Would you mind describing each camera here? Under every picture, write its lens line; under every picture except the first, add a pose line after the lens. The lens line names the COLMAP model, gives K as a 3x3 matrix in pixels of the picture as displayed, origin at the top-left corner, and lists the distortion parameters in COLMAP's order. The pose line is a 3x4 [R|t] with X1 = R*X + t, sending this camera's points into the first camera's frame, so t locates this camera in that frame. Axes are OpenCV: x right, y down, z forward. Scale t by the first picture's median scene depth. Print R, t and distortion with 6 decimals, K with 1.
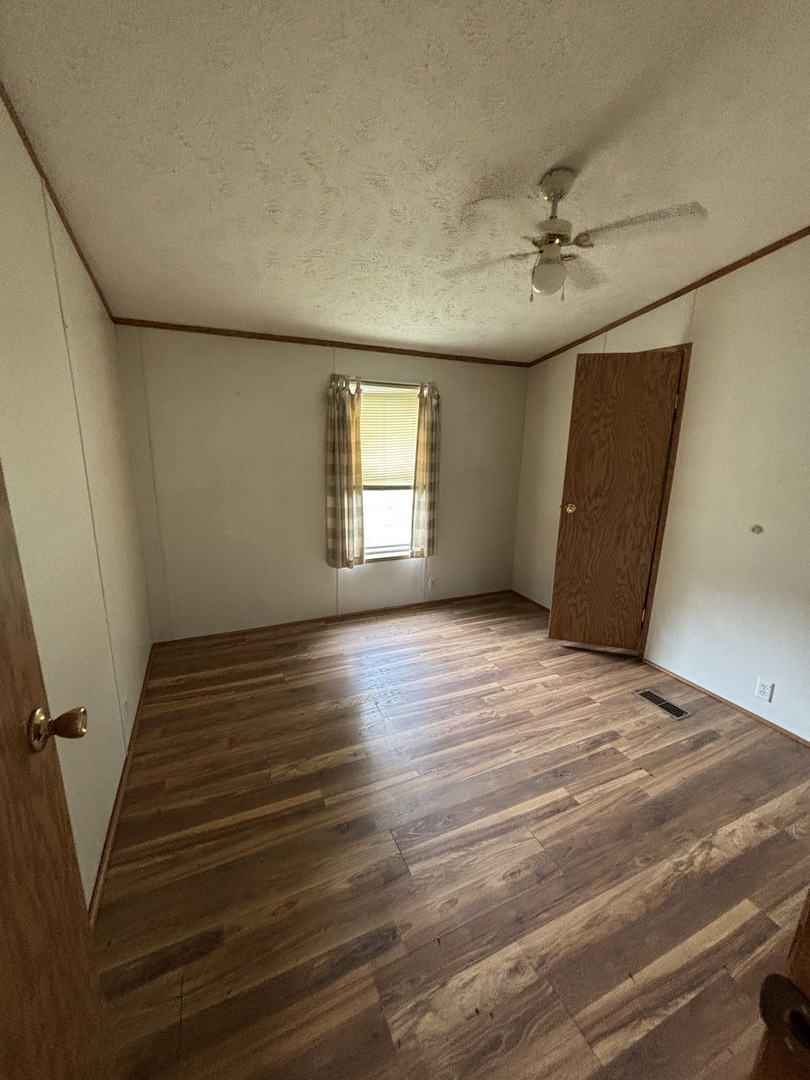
lens RADIAL K [[439.7, 0, 403.9], [0, 439.7, 536.8], [0, 0, 1]] dist [0.002026, 0.000336]
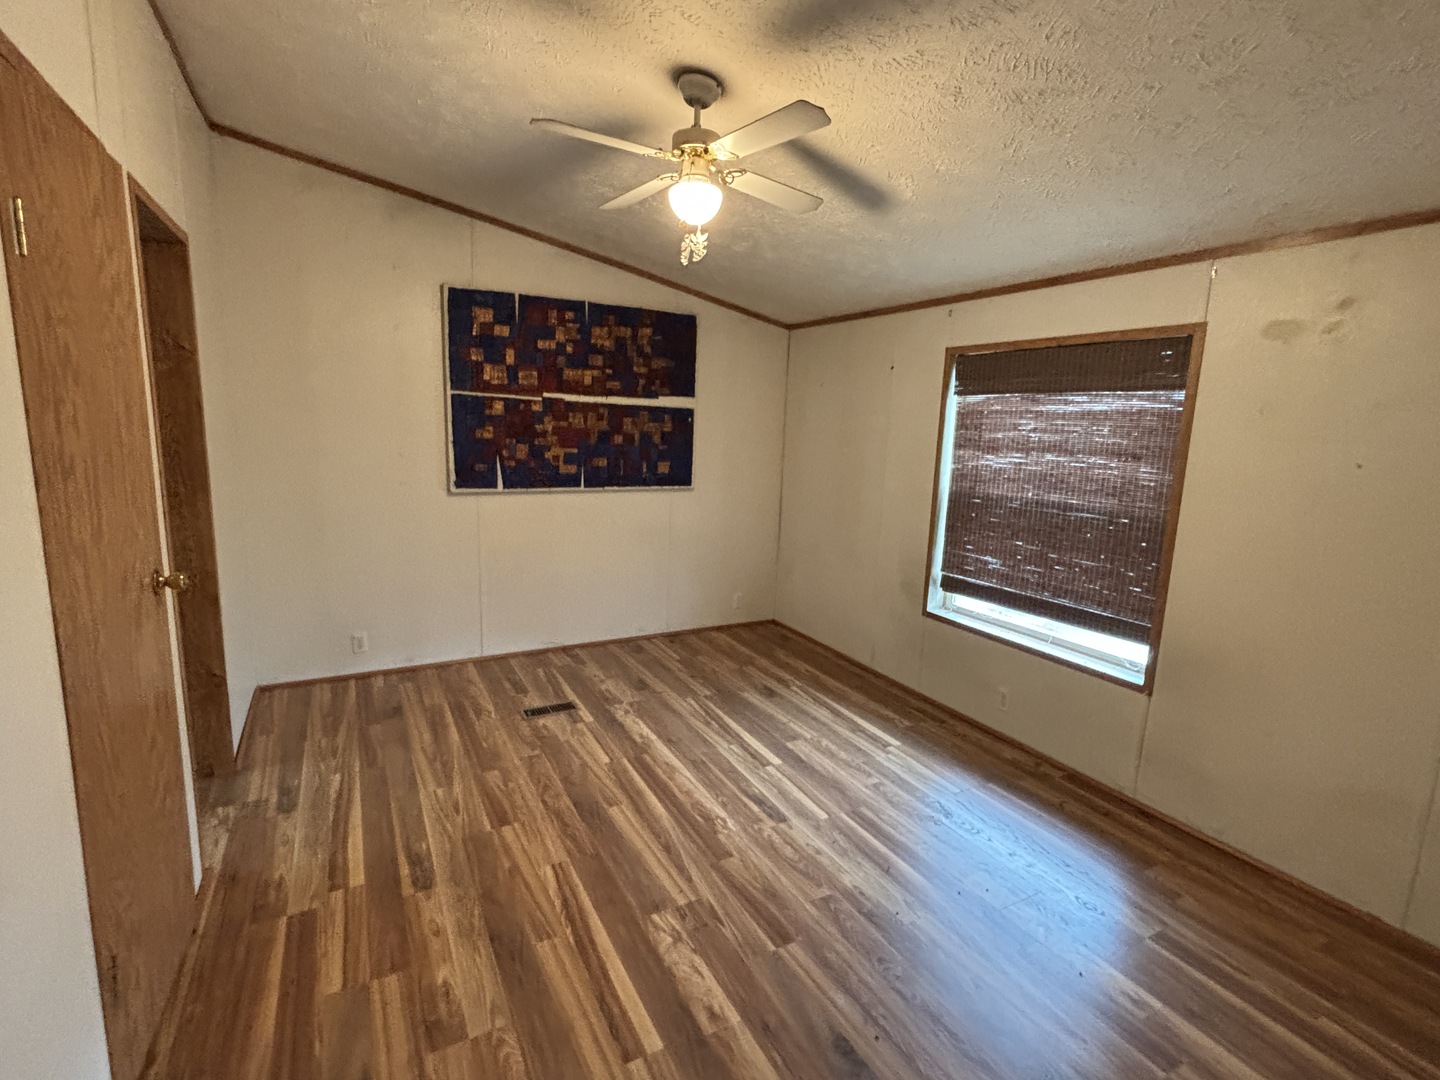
lens RADIAL K [[680.6, 0, 720.3], [0, 680.6, 539.5], [0, 0, 1]] dist [-0.001945, -0.000112]
pose [[0.081781, 0.170804, -0.981905, 1.545007], [-0.252633, 0.956581, 0.145358, -0.136281], [0.964100, 0.236175, 0.121381, 0.678893]]
